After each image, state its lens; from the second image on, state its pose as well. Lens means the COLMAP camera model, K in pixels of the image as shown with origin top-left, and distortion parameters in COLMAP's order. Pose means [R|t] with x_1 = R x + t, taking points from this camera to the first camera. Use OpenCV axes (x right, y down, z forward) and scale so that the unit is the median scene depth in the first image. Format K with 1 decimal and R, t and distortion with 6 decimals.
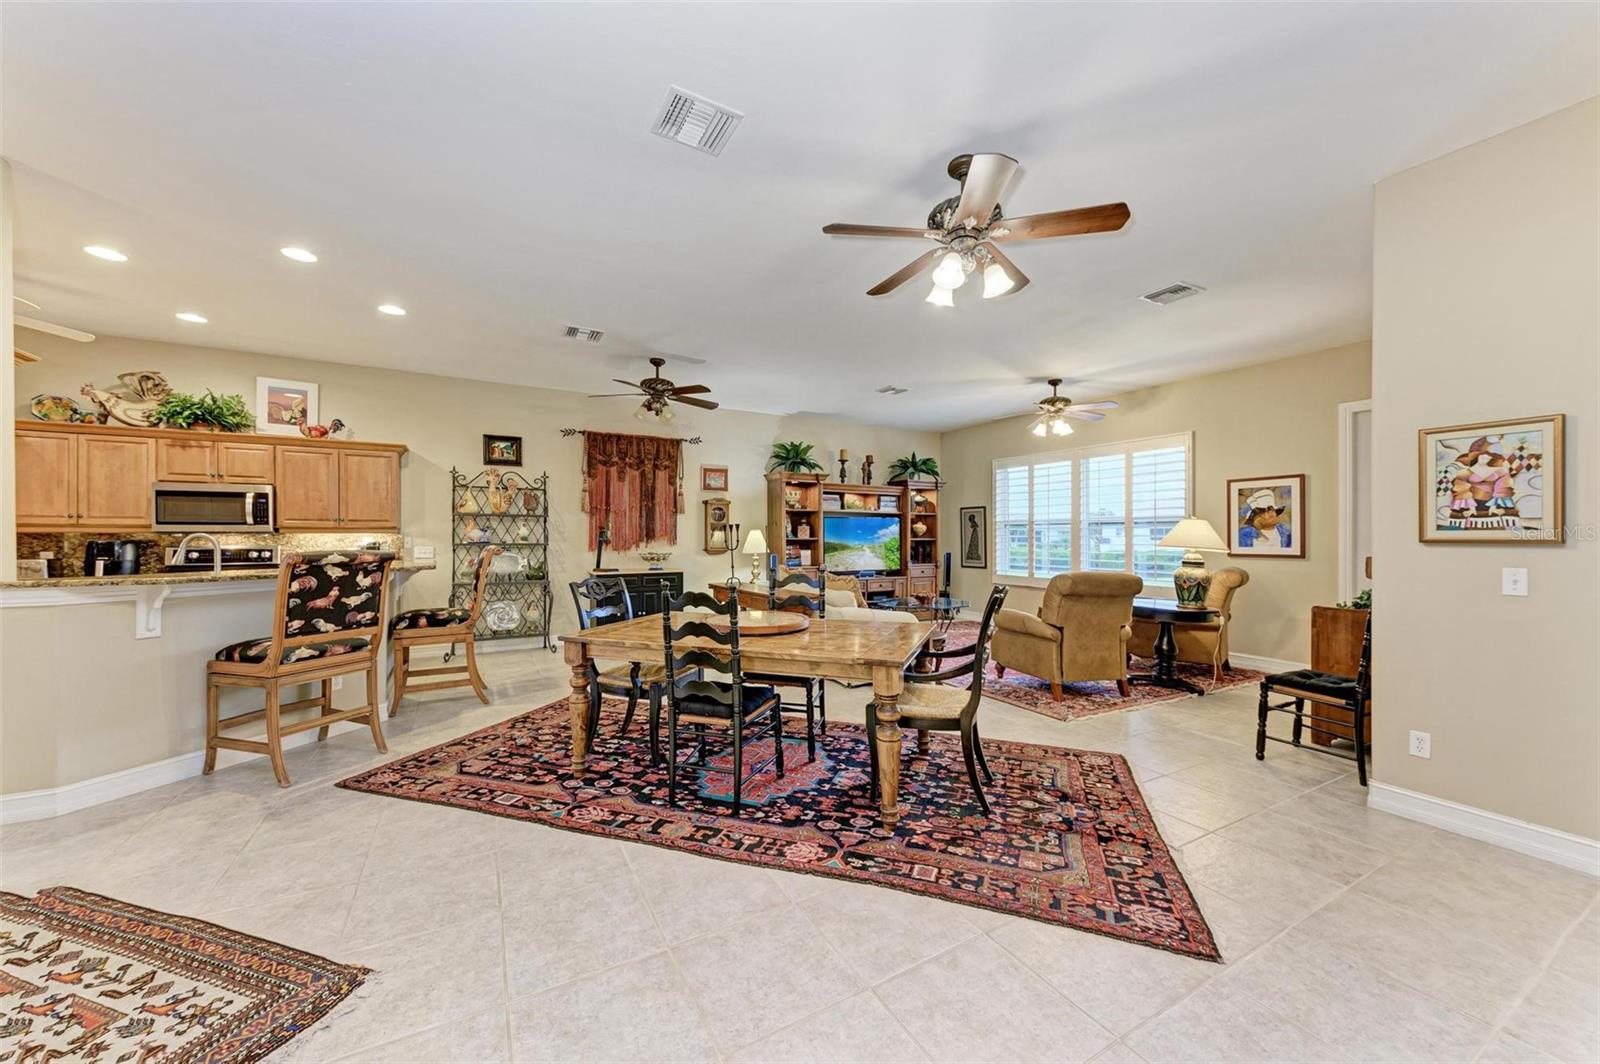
lens RADIAL K [[590.8, 0, 799.0], [0, 590.8, 536.5], [0, 0, 1]] dist [0.016318, -0.000104]
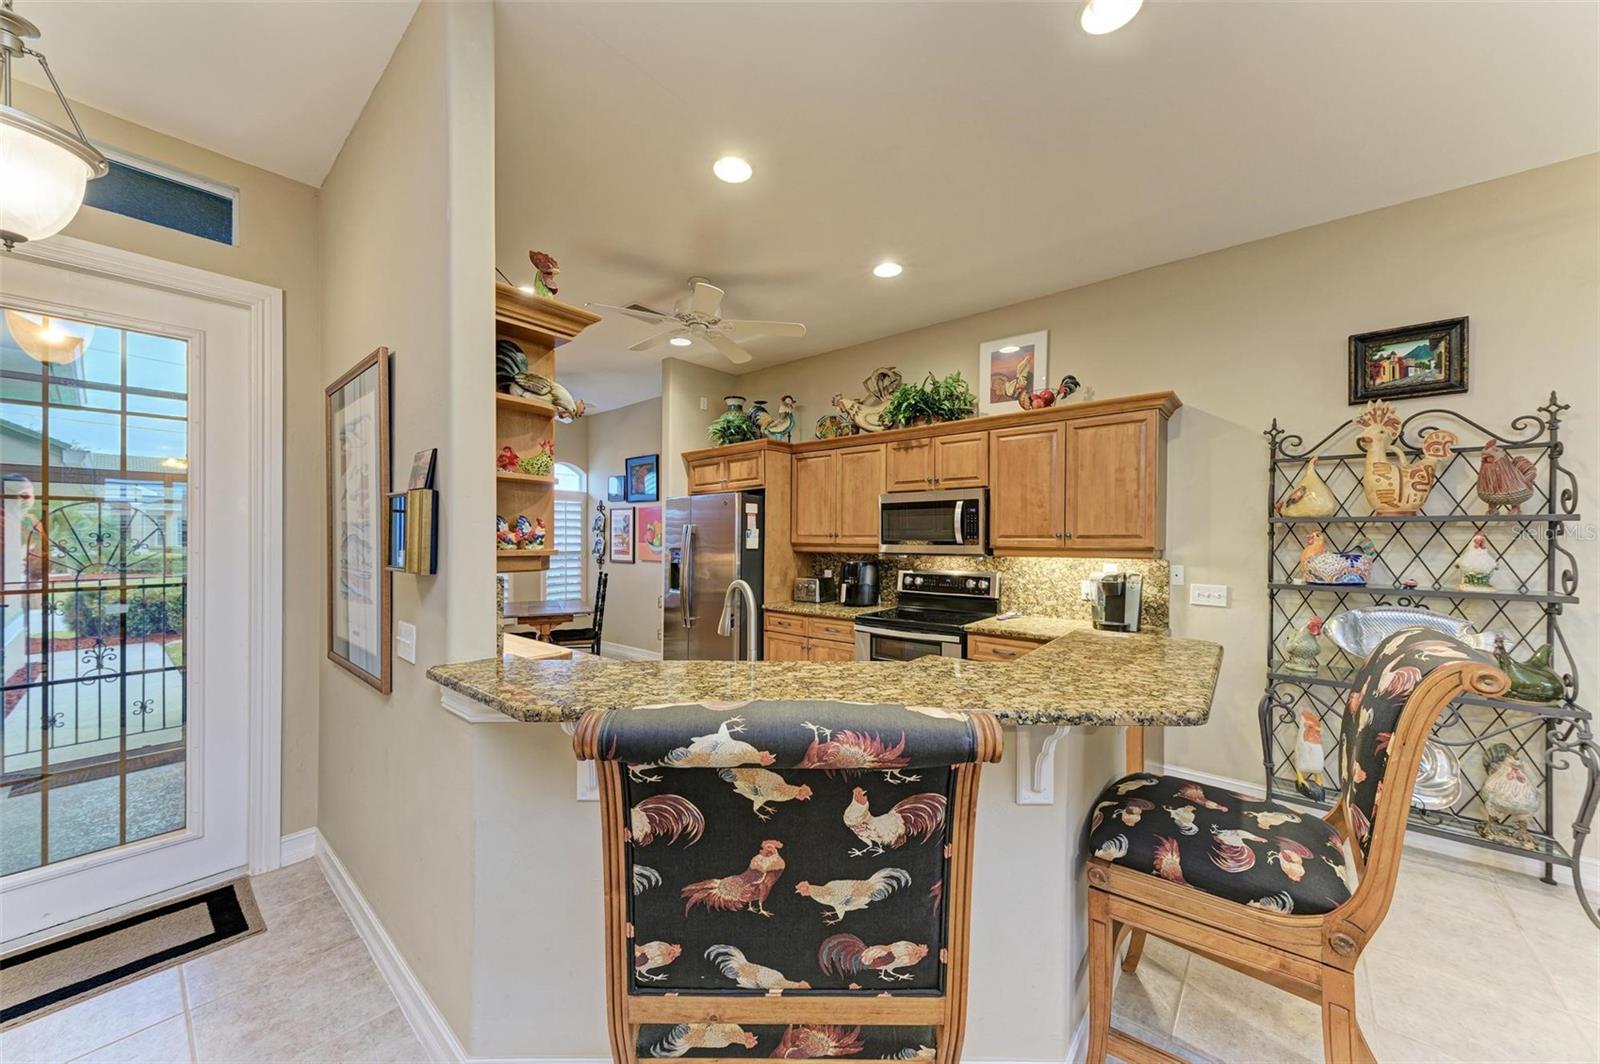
lens RADIAL K [[574.4, 0, 796.2], [0, 574.4, 542.1], [0, 0, 1]] dist [0.002300, -0.000056]
pose [[0.350372, 0.008387, -0.936573, -0.305868], [-0.001407, 0.999963, 0.008428, -0.025586], [0.936610, -0.001635, 0.350371, 0.520429]]
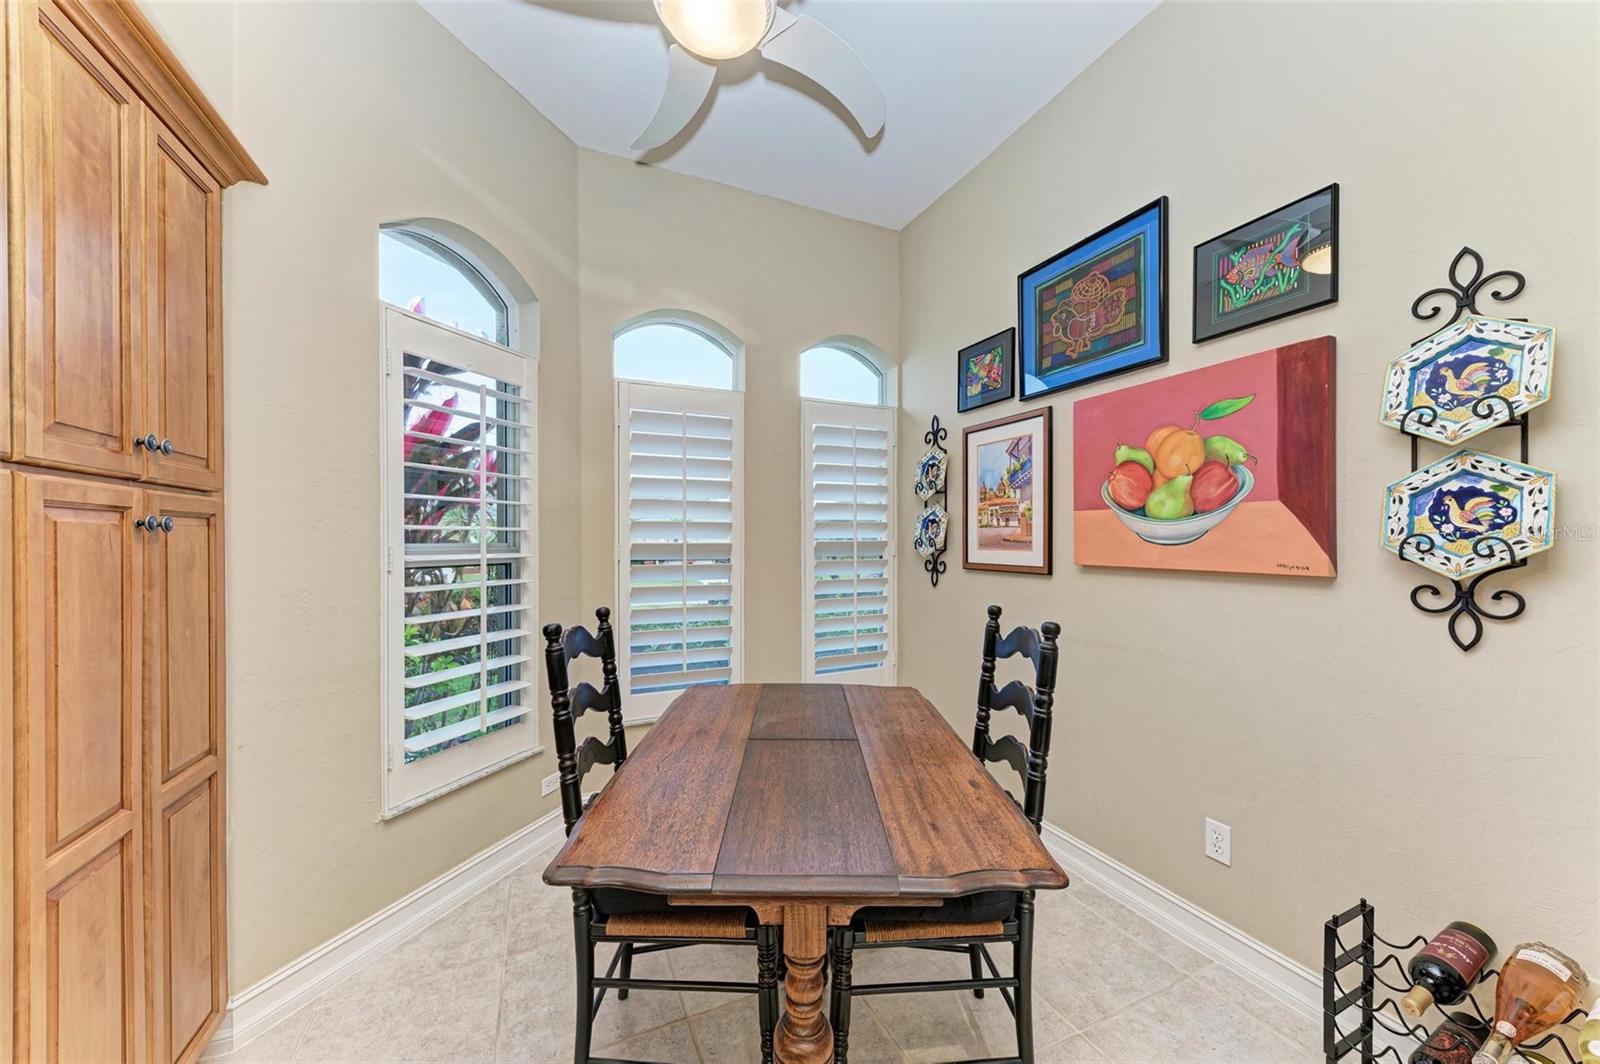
lens RADIAL K [[574.4, 0, 796.2], [0, 574.4, 542.1], [0, 0, 1]] dist [0.002300, -0.000056]
pose [[-0.086847, 0.000591, -0.996221, -1.102251], [-0.000027, 1.000000, 0.000596, 0.005305], [0.996222, 0.000078, -0.086847, 0.481550]]
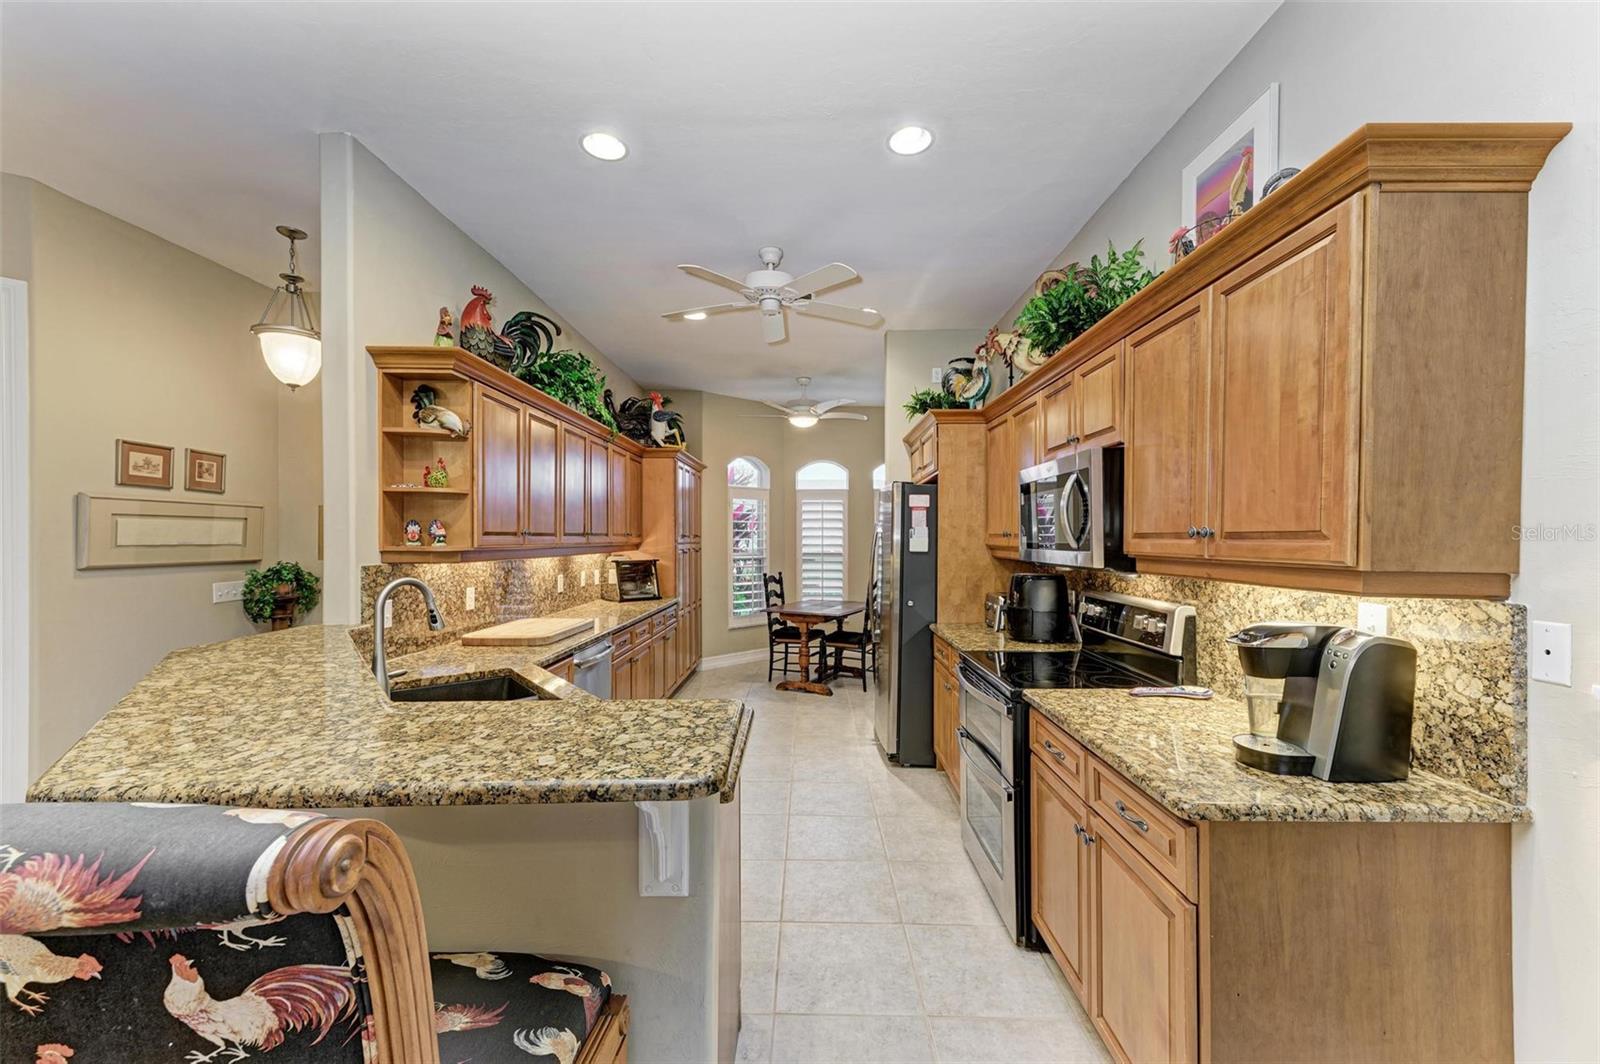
lens RADIAL K [[631.6, 0, 800.9], [0, 631.6, 542.3], [0, 0, 1]] dist [0.000107, -0.000030]
pose [[-0.496103, 0.005739, -0.868245, -0.405907], [-0.002605, 0.999964, 0.008098, -0.025457], [0.868260, 0.006279, -0.496070, 0.956882]]
